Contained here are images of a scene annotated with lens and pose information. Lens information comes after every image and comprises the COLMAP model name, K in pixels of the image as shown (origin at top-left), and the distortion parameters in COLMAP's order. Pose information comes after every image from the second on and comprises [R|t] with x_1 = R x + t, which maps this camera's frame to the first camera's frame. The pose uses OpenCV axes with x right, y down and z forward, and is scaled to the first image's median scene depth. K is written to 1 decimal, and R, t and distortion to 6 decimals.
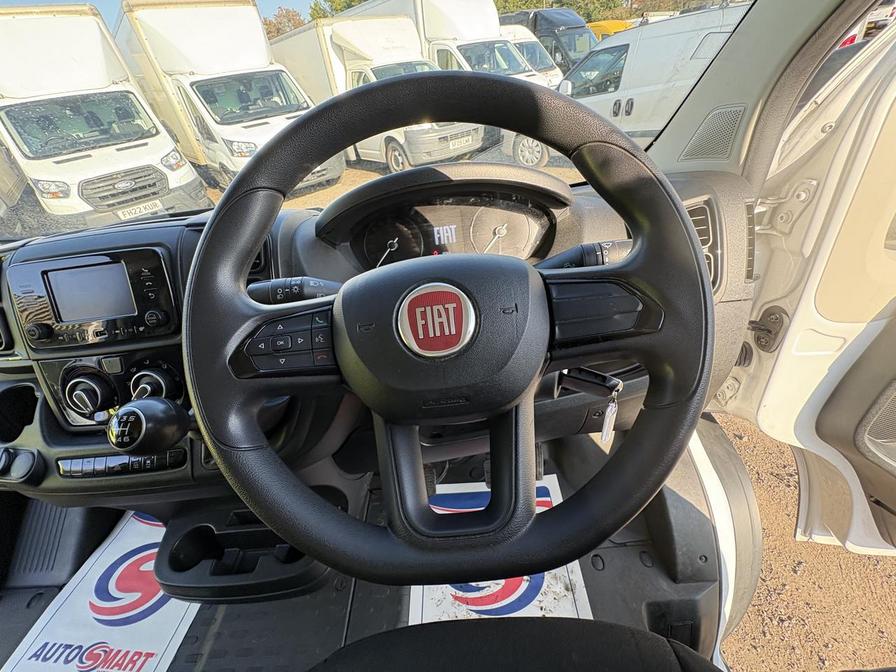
lens RADIAL K [[356.4, 0, 452.1], [0, 356.4, 334.5], [0, 0, 1]] dist [-0.000023, 0.000322]
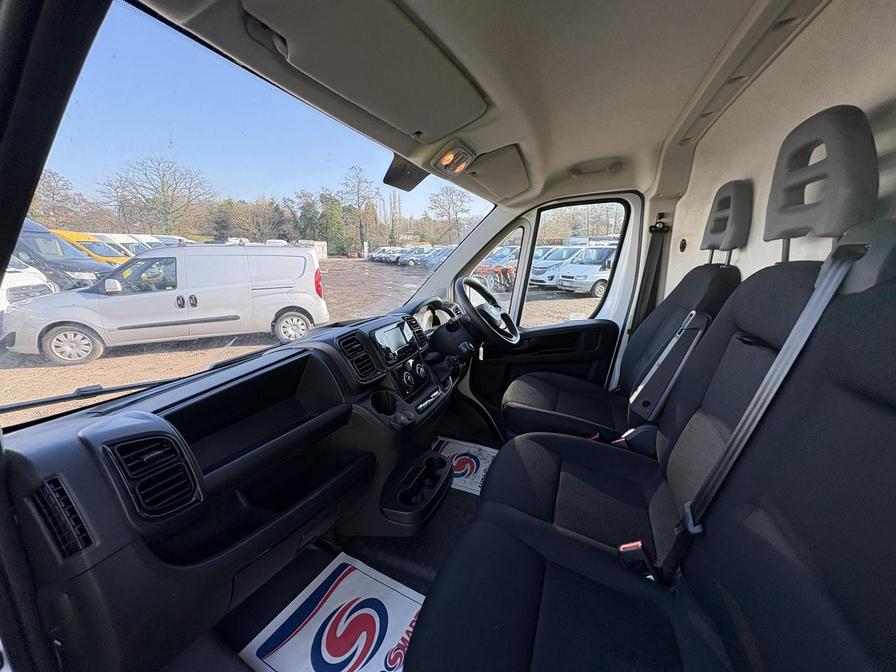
lens RADIAL K [[356.4, 0, 448.4], [0, 356.4, 336.7], [0, 0, 1]] dist [-0.000023, 0.000322]
pose [[0.364550, -0.093024, 0.926526, -1.281953], [0.512927, 0.850500, -0.116425, 0.156989], [-0.777180, 0.517683, 0.357764, -0.098166]]
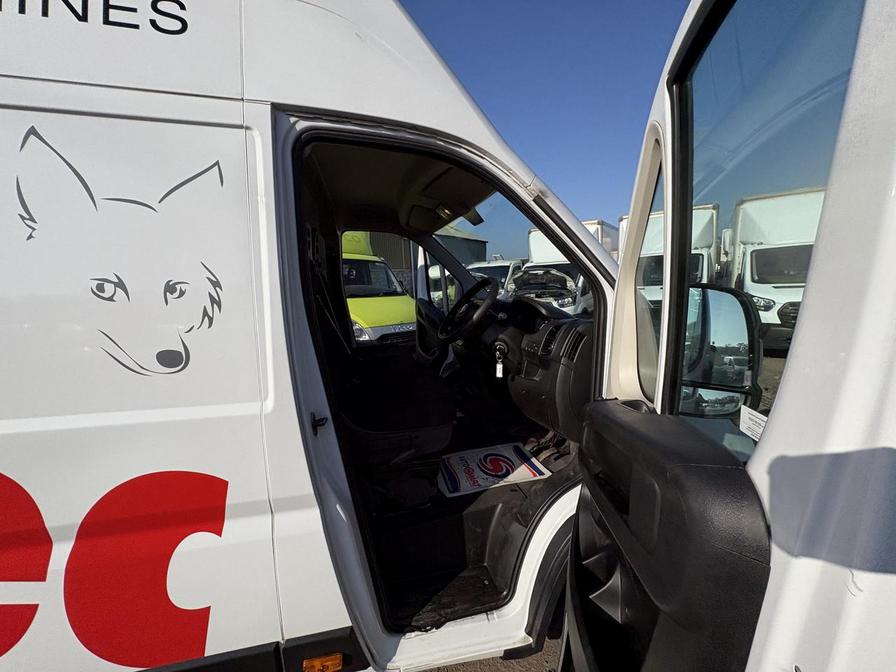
lens RADIAL K [[356.4, 0, 447.9], [0, 356.4, 337.5], [0, 0, 1]] dist [-0.000023, 0.000322]
pose [[0.219725, 0.267444, -0.938187, 1.177343], [-0.573940, 0.813088, 0.097365, 0.012126], [0.788869, 0.517069, 0.332153, -0.256138]]
